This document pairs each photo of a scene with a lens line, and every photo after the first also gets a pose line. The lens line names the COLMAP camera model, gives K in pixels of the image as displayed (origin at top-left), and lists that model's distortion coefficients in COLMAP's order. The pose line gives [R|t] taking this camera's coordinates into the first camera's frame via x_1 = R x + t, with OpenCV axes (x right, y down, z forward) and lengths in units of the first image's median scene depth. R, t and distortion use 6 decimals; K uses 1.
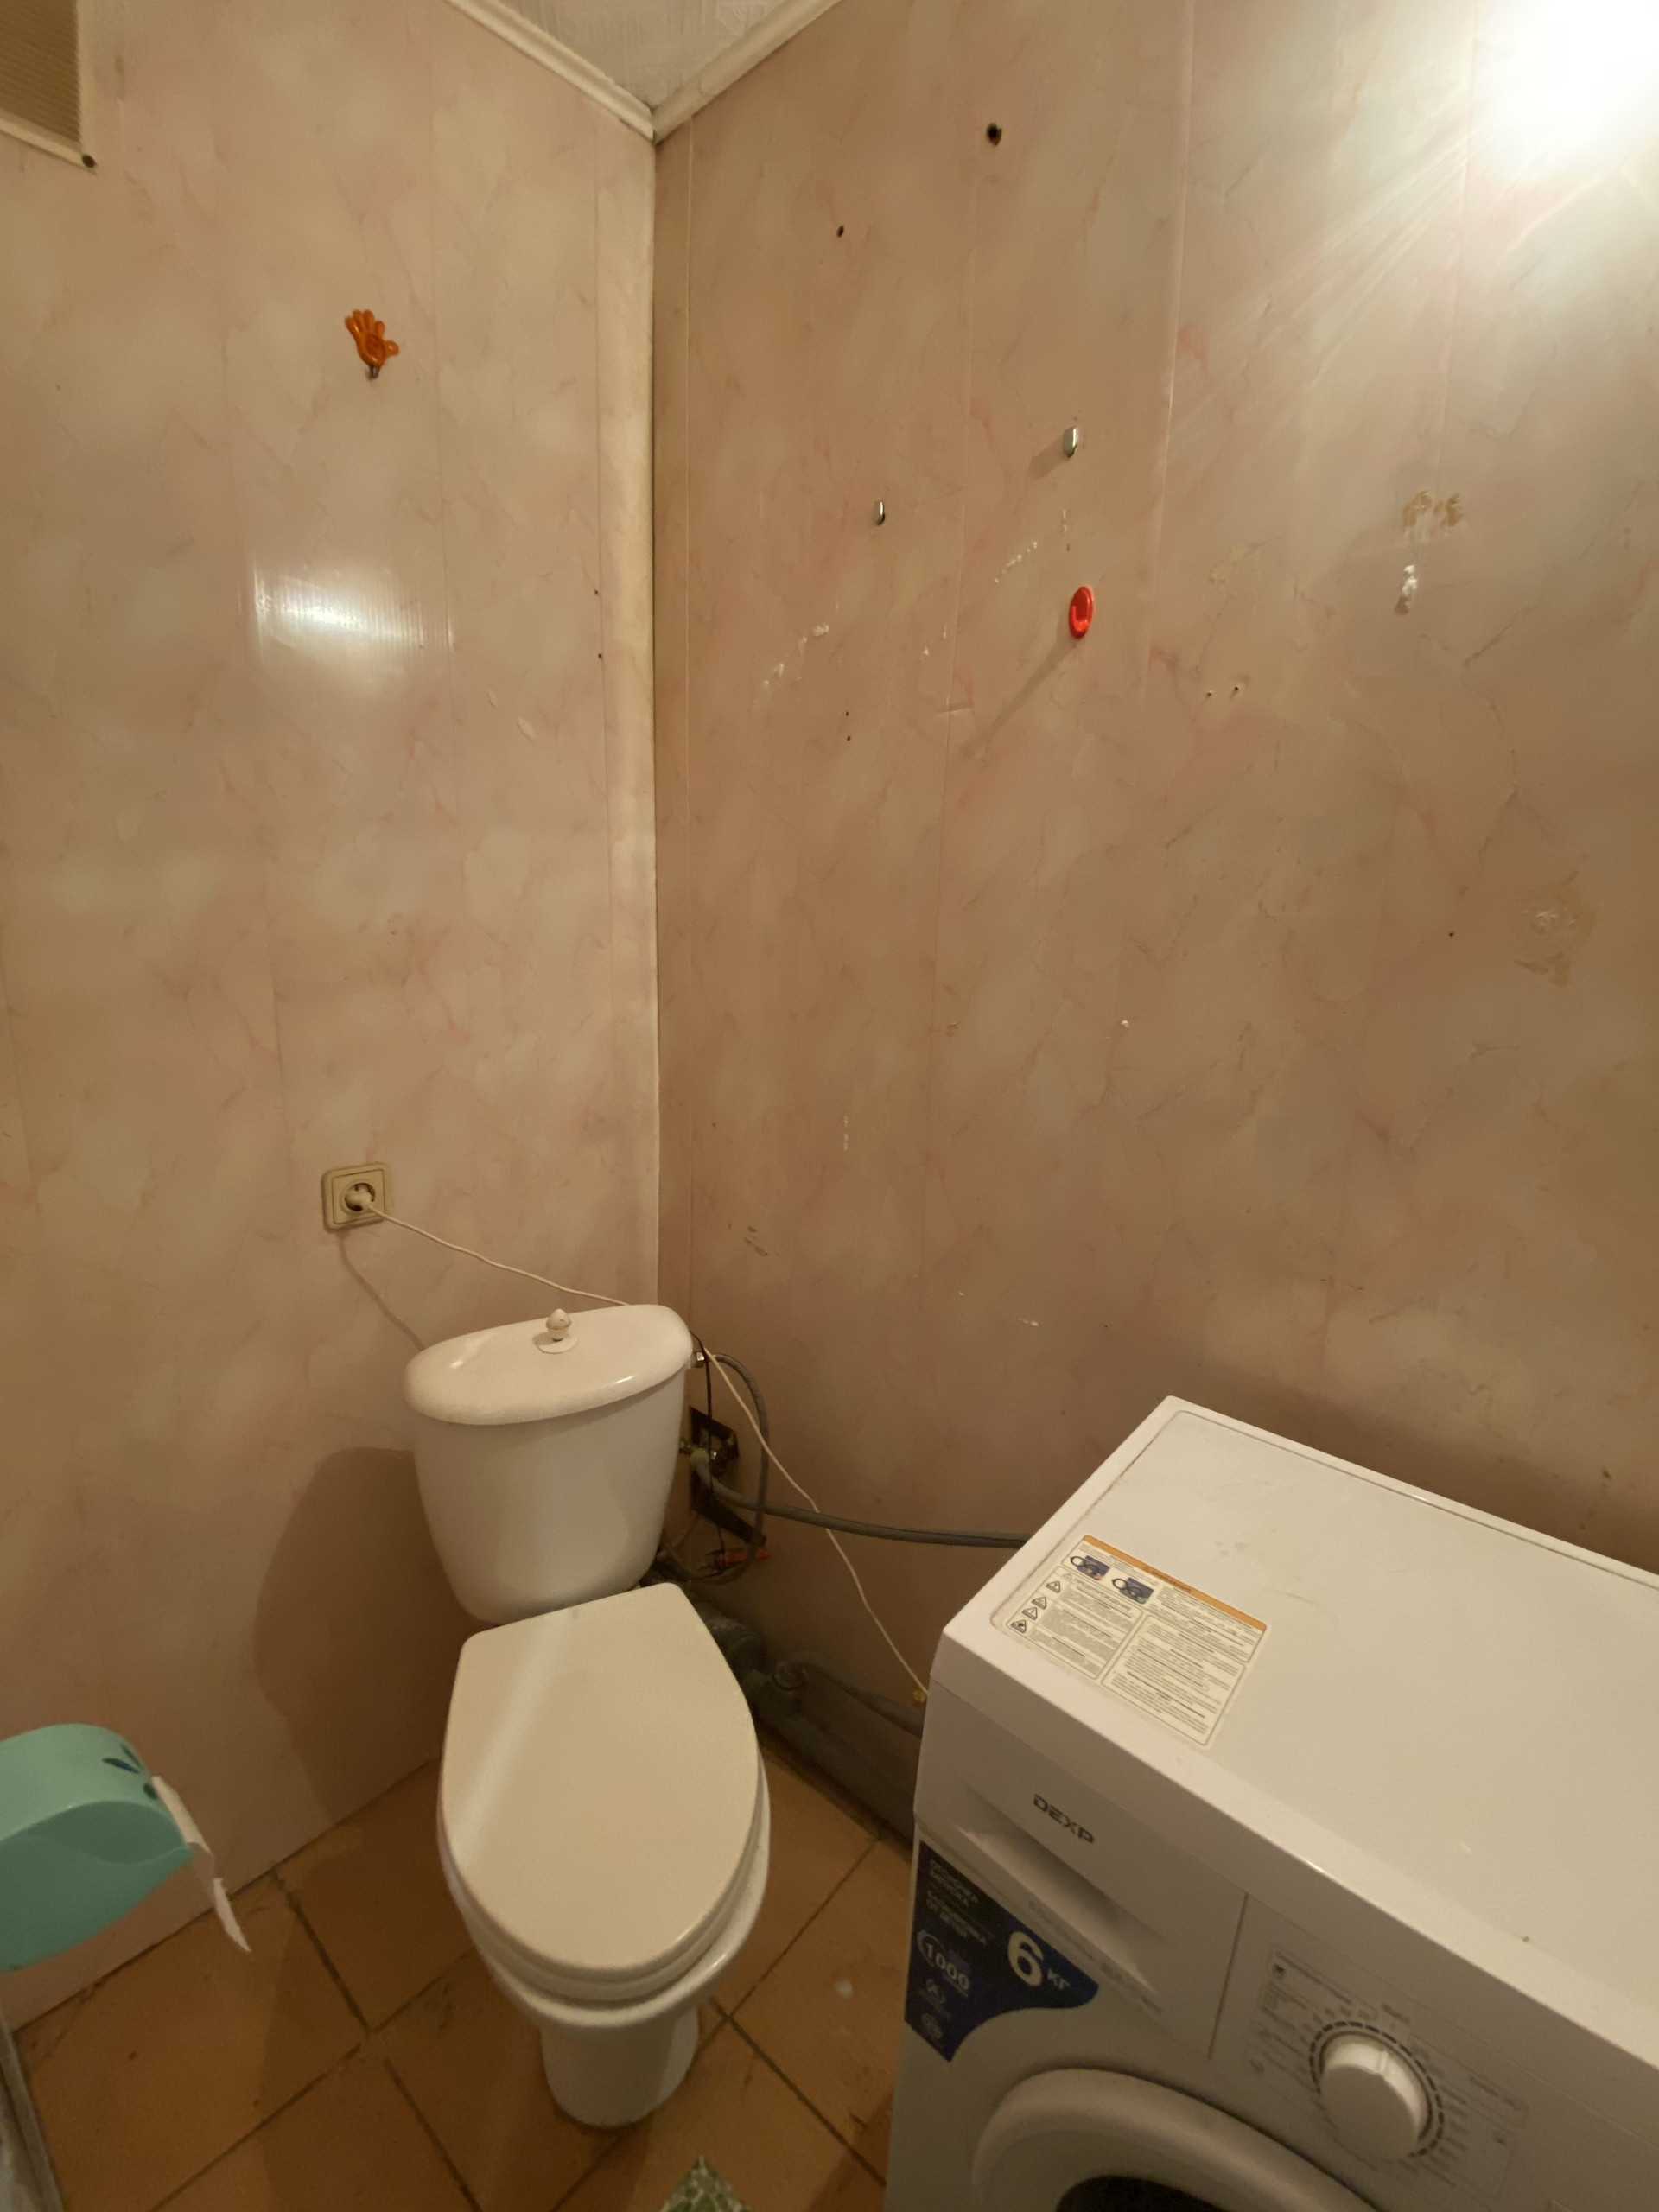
lens RADIAL K [[891.3, 0, 841.7], [0, 891.3, 1102.0], [0, 0, 1]] dist [0.018879, -0.018925]
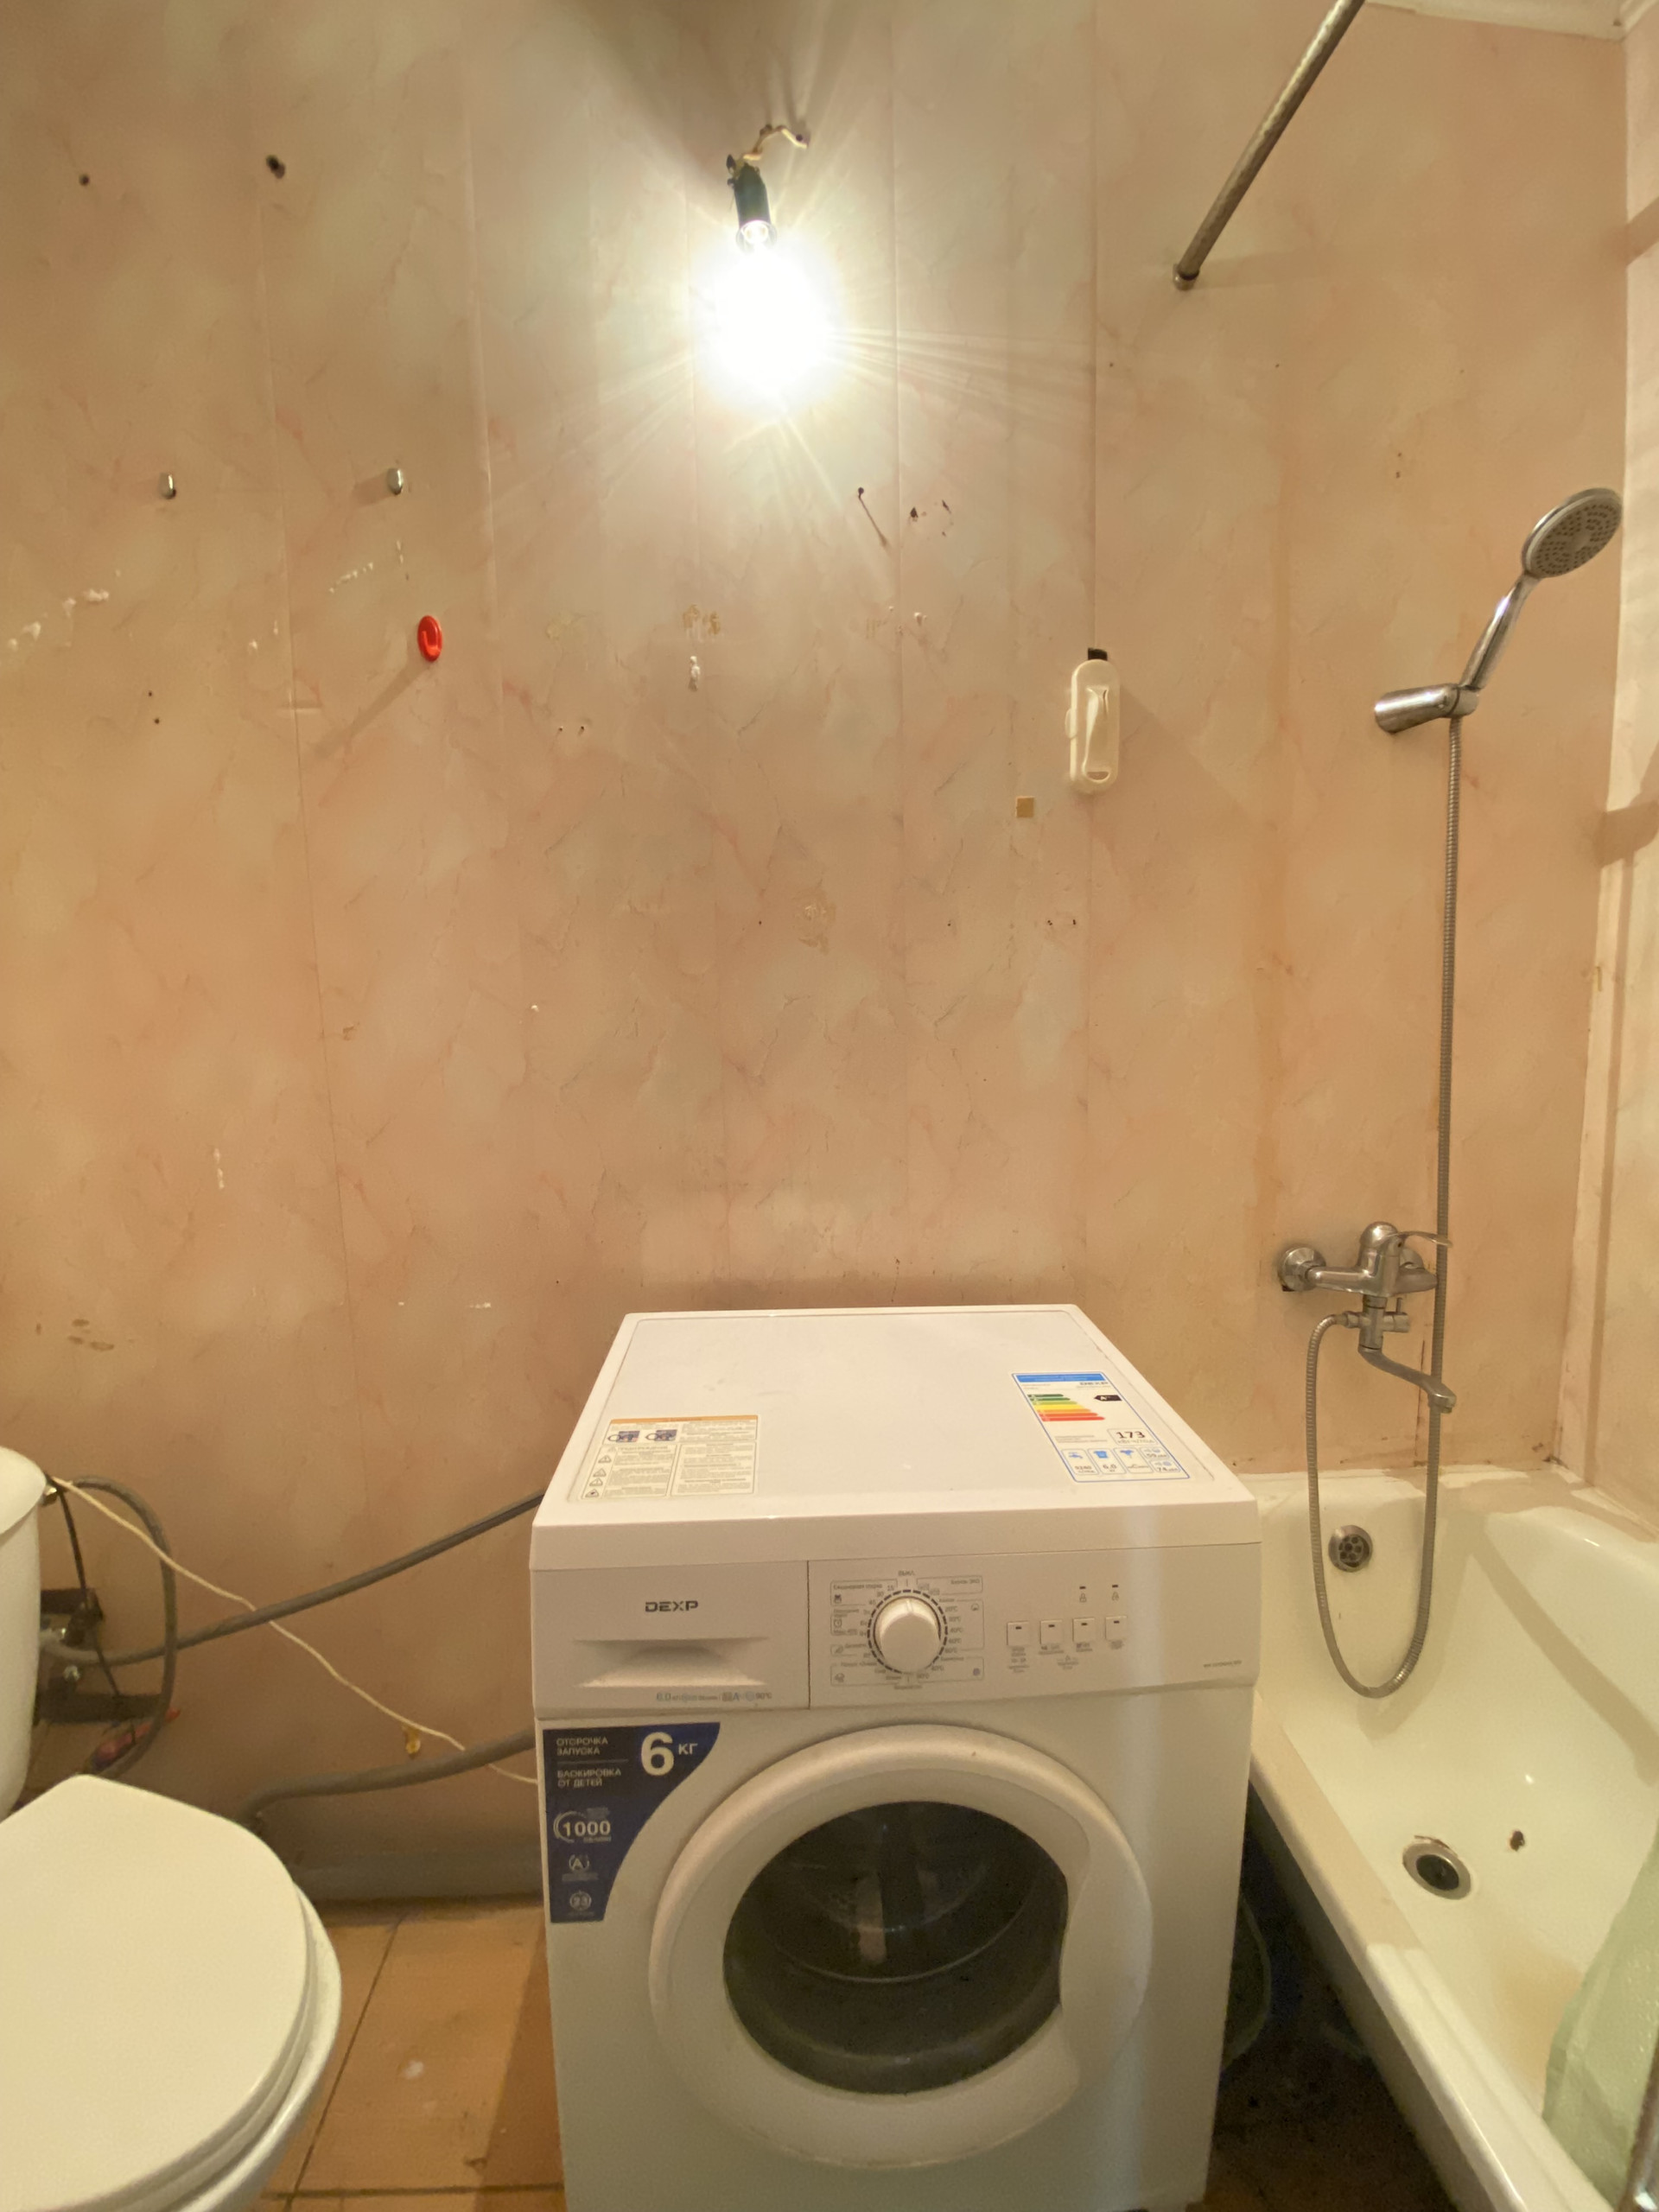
lens RADIAL K [[891.3, 0, 826.4], [0, 891.3, 1118.0], [0, 0, 1]] dist [0.018879, -0.018925]
pose [[0.720299, -0.137203, 0.679960, -0.237790], [0.170976, 0.985117, 0.017658, 0.108489], [-0.672262, 0.103537, 0.733037, -0.078864]]
